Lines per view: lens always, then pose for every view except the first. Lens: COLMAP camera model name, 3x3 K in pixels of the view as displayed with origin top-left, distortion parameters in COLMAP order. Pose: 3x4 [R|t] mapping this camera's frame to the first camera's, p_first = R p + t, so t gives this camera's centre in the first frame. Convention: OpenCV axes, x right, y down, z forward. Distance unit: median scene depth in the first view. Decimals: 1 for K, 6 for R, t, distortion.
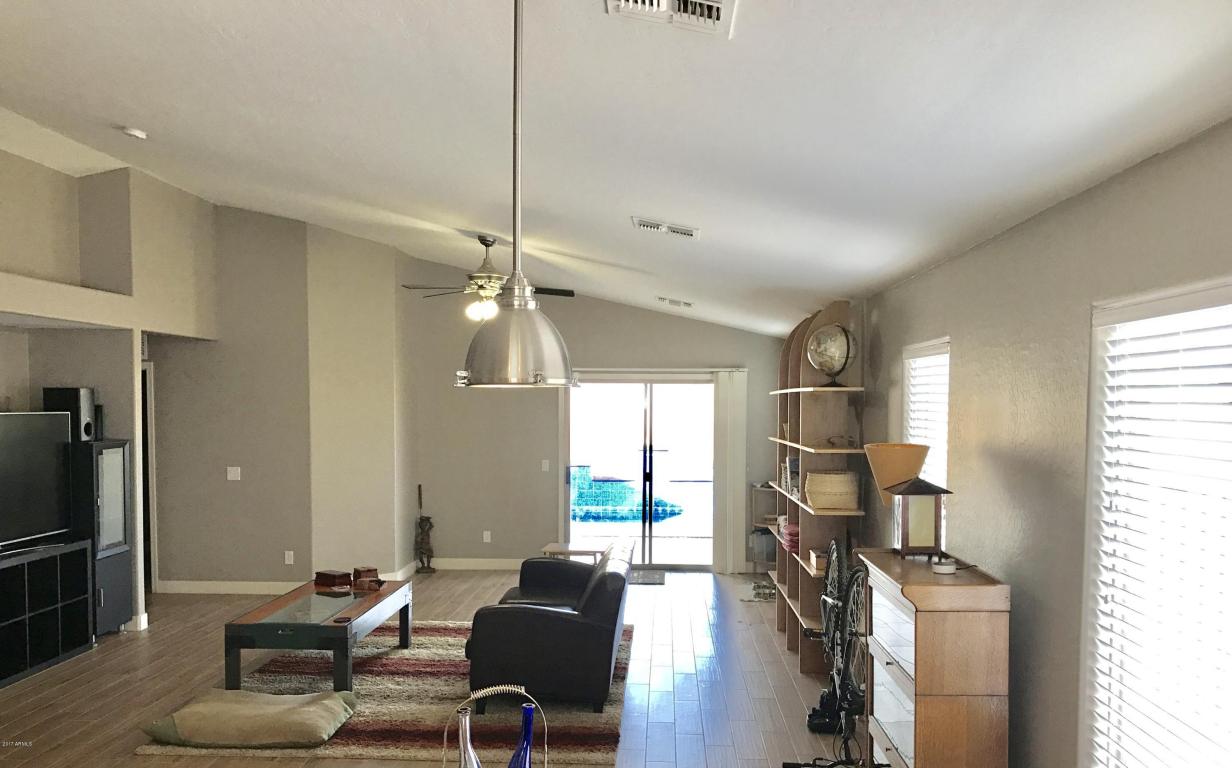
lens RADIAL K [[1013.4, 0, 621.9], [0, 1013.4, 459.0], [0, 0, 1]] dist [0.012822, -0.001183]
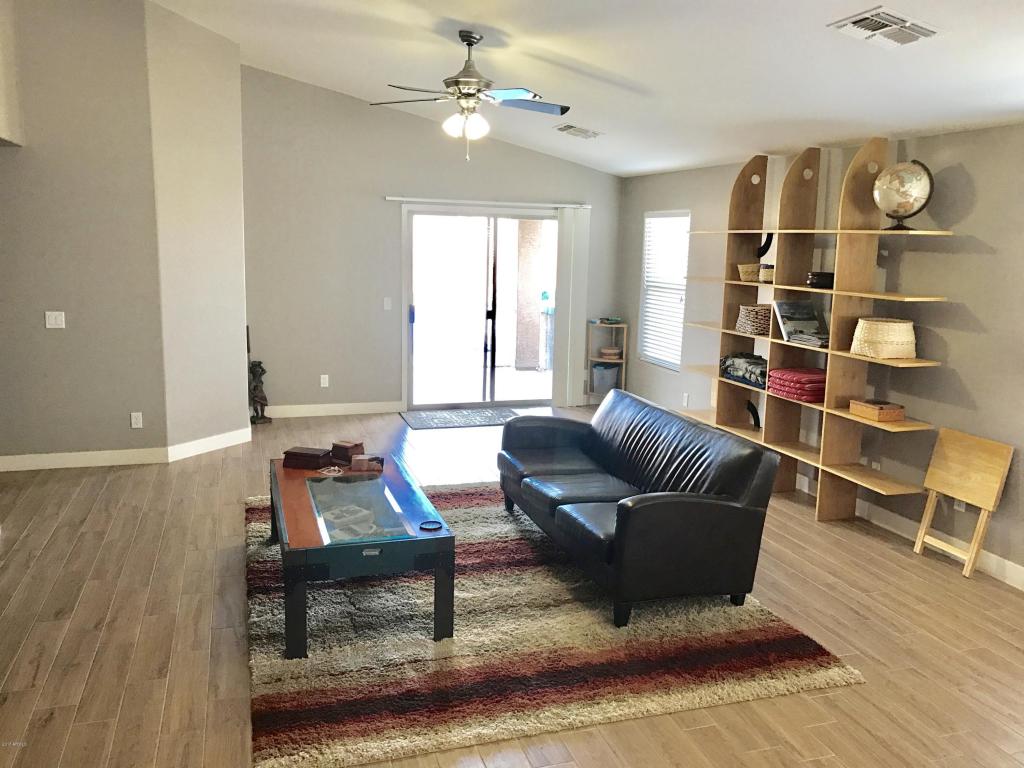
lens RADIAL K [[840.8, 0, 512.1], [0, 840.8, 381.4], [0, 0, 1]] dist [0.036924, -0.056390]
pose [[0.937115, -0.039852, 0.346737, -0.246502], [-0.001363, 0.993034, 0.117819, -0.013968], [-0.349017, -0.110883, 0.930533, 0.227174]]
